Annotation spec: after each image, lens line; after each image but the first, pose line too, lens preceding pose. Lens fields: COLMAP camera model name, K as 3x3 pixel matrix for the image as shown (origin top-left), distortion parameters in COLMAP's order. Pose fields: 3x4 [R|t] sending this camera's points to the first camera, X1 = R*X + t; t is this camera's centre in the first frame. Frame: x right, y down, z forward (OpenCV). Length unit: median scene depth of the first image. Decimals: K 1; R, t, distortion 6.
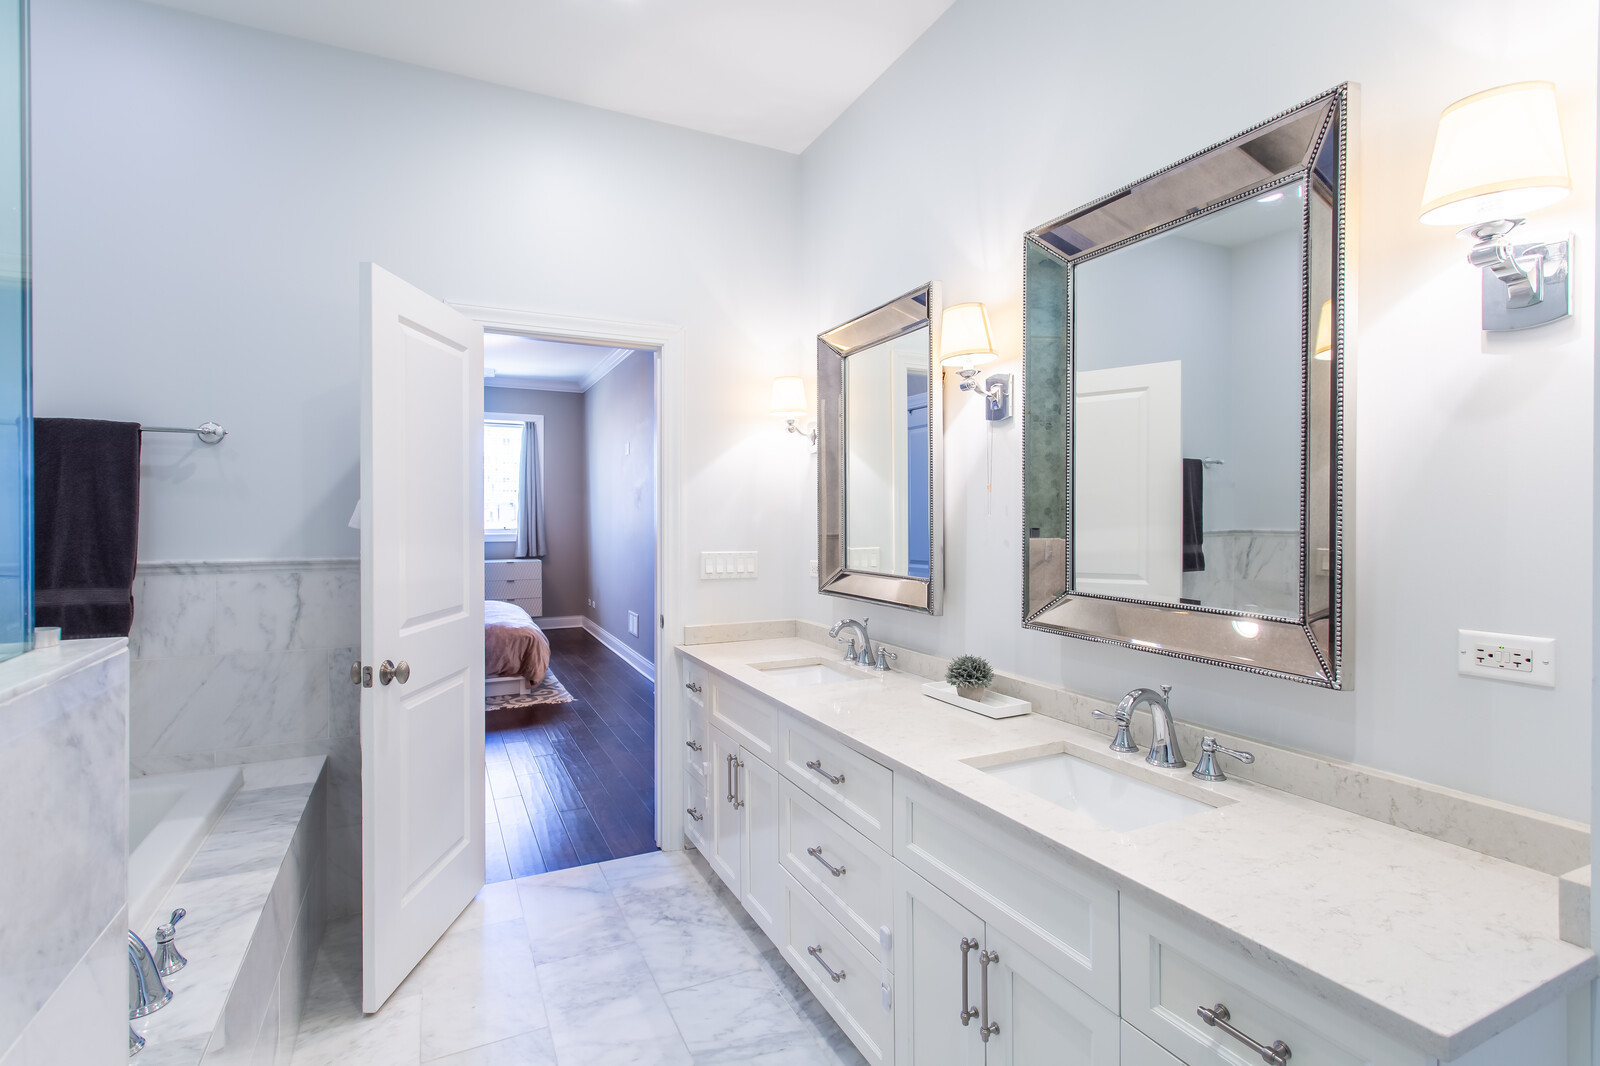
lens RADIAL K [[762.5, 0, 815.9], [0, 762.5, 525.1], [0, 0, 1]] dist [0.004864, 0.002307]
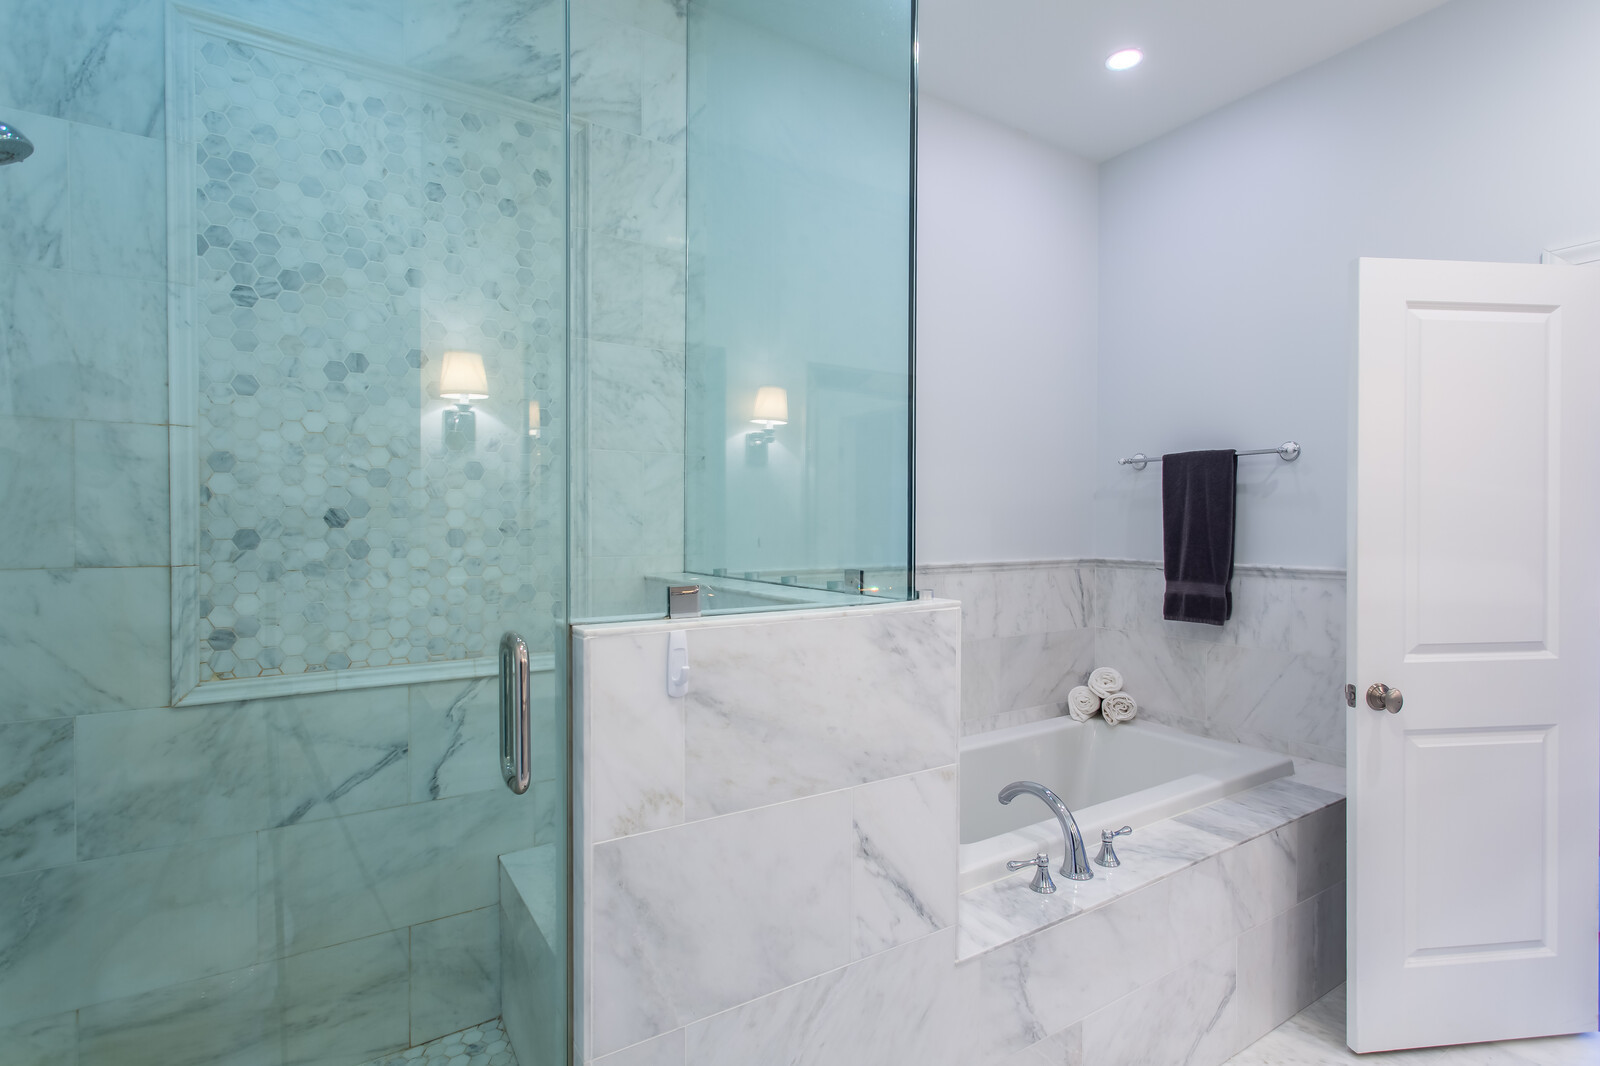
lens RADIAL K [[794.3, 0, 813.4], [0, 794.3, 537.4], [0, 0, 1]] dist [0.006372, 0.000773]
pose [[0.112665, 0.014077, -0.993533, 0.285657], [-0.012808, 0.999837, 0.012714, -0.001710], [0.993550, 0.011292, 0.112827, 0.196681]]
